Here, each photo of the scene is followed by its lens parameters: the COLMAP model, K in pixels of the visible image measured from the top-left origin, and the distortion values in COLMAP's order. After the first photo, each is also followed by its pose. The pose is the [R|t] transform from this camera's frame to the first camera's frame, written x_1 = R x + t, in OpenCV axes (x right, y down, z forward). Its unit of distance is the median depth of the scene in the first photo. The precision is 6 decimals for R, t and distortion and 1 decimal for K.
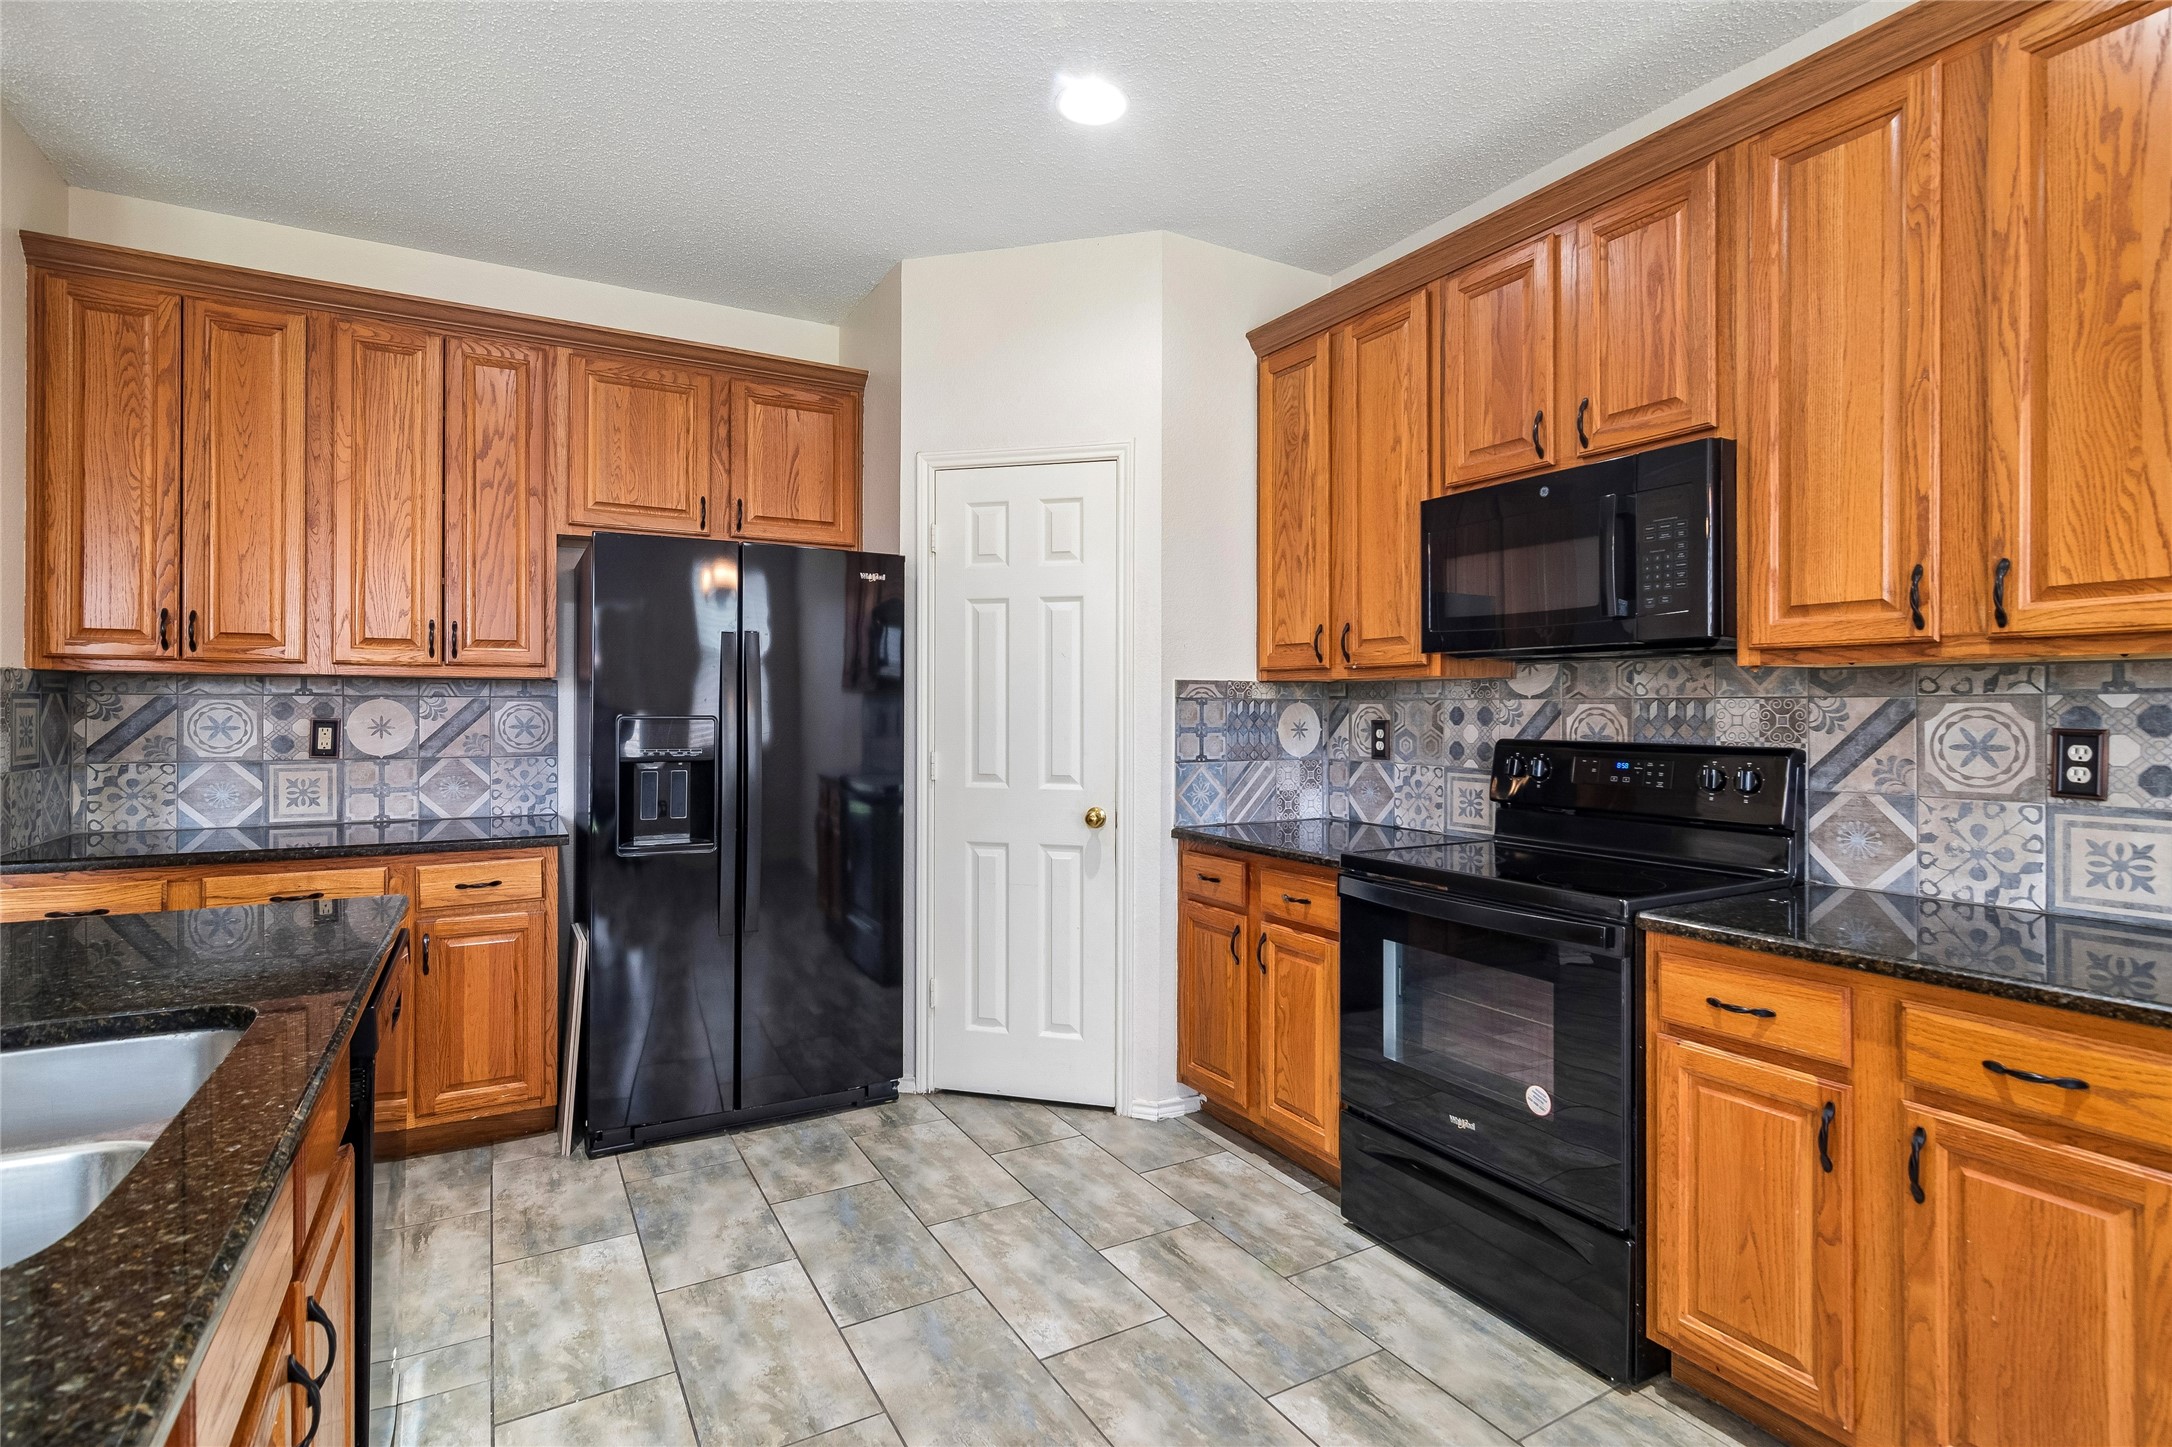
lens RADIAL K [[1049.2, 0, 1089.6], [0, 1049.2, 708.2], [0, 0, 1]] dist [-0.004118, 0.001739]
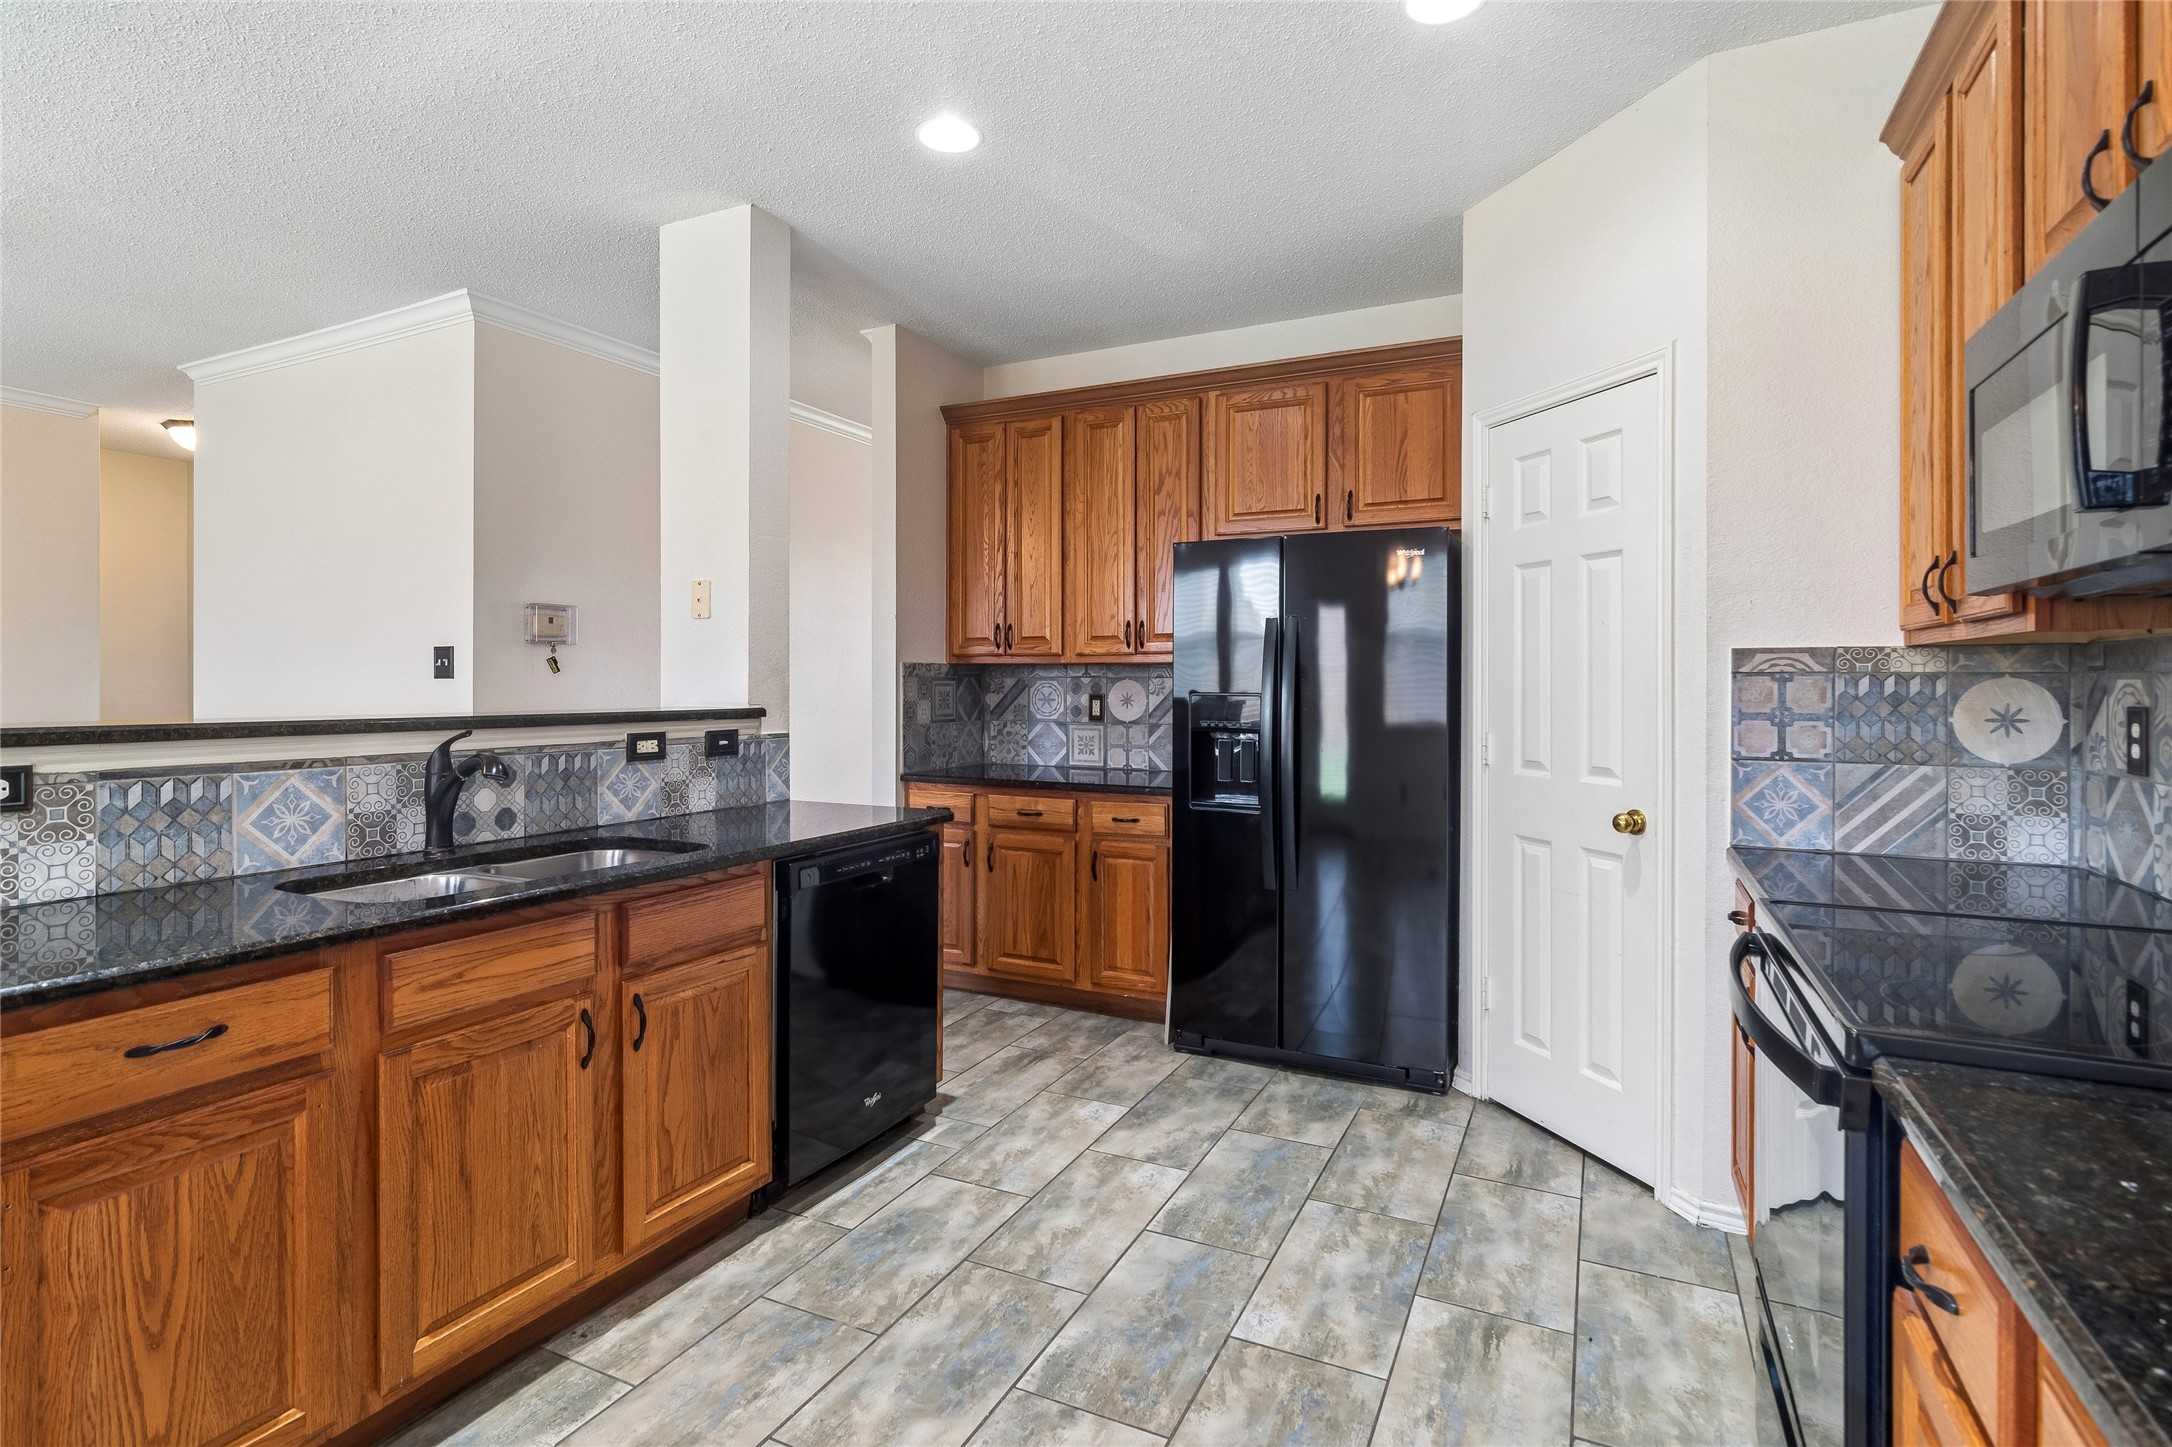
lens RADIAL K [[1049.2, 0, 1107.8], [0, 1049.2, 688.0], [0, 0, 1]] dist [-0.004118, 0.001739]
pose [[0.565444, 0.001409, -0.824786, 0.465867], [0.000747, 0.999997, 0.002221, -0.000945], [0.824787, -0.001872, 0.565441, 0.219773]]
